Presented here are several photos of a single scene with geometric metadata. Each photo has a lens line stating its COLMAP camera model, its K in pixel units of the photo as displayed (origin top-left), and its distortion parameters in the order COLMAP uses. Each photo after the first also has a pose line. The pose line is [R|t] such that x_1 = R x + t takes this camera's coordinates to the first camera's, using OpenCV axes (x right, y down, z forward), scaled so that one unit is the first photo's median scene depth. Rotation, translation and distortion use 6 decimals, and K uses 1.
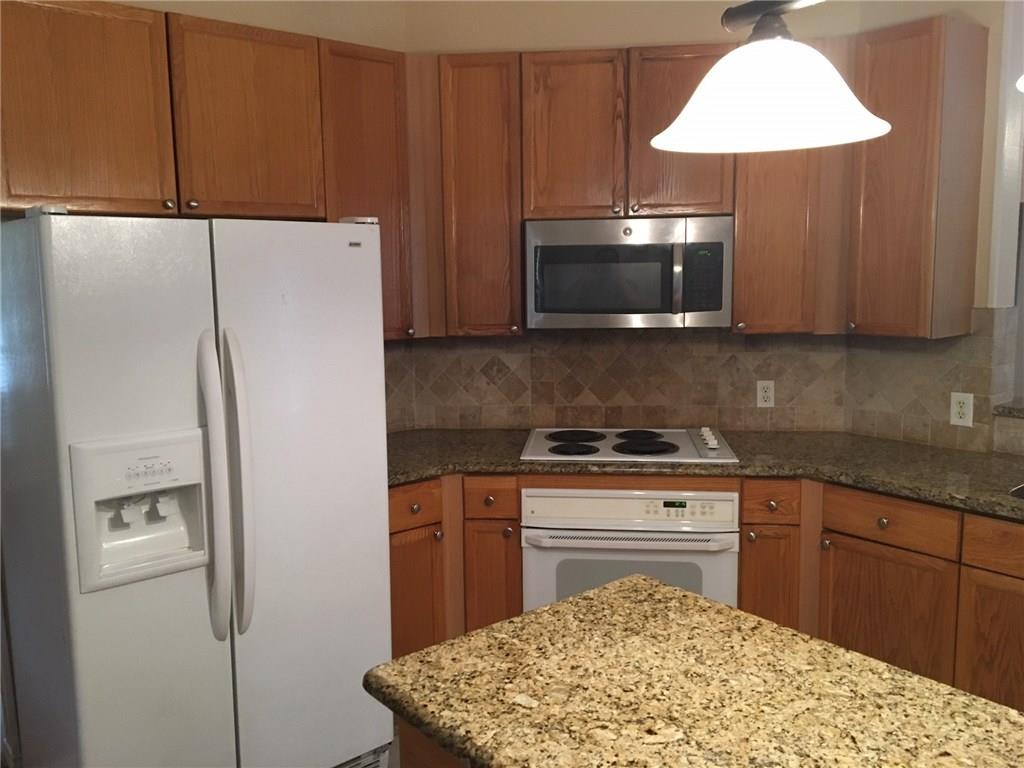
lens RADIAL K [[870.5, 0, 512.0], [0, 870.5, 382.0], [0, 0, 1]] dist [0.087070, -0.144772]
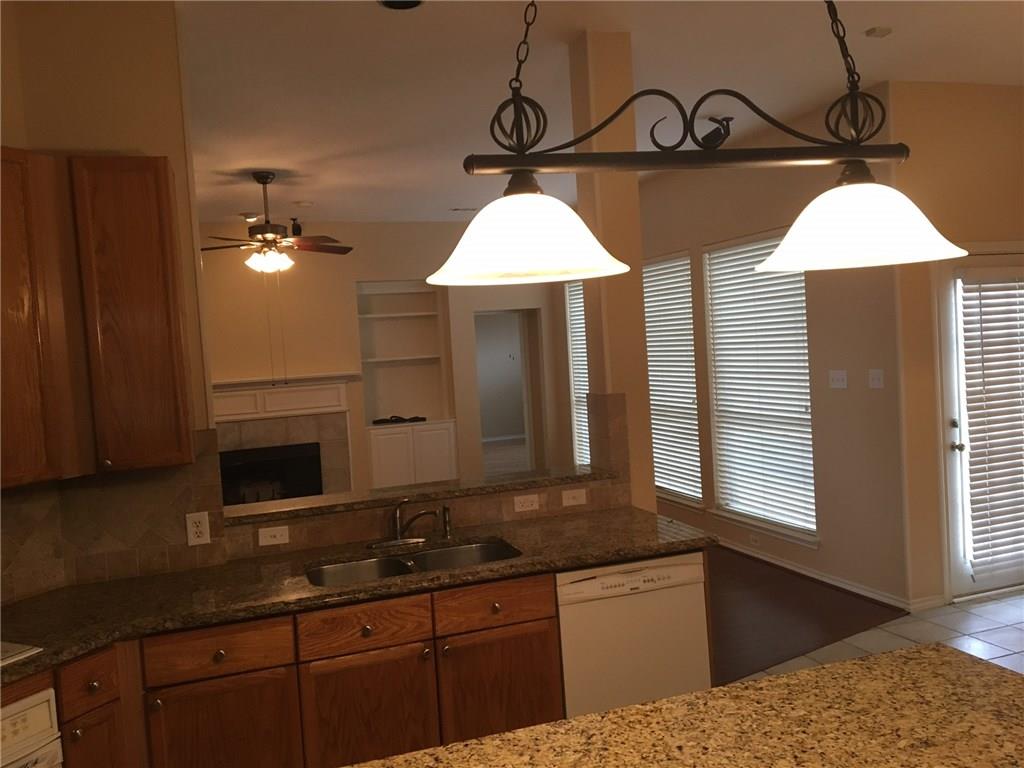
lens RADIAL K [[866.1, 0, 510.4], [0, 866.1, 367.0], [0, 0, 1]] dist [0.000913, -0.005373]
pose [[0.345457, -0.035306, 0.937770, -0.342951], [0.188626, 0.981510, -0.032533, -0.058513], [-0.919282, 0.188127, 0.345729, 0.307324]]
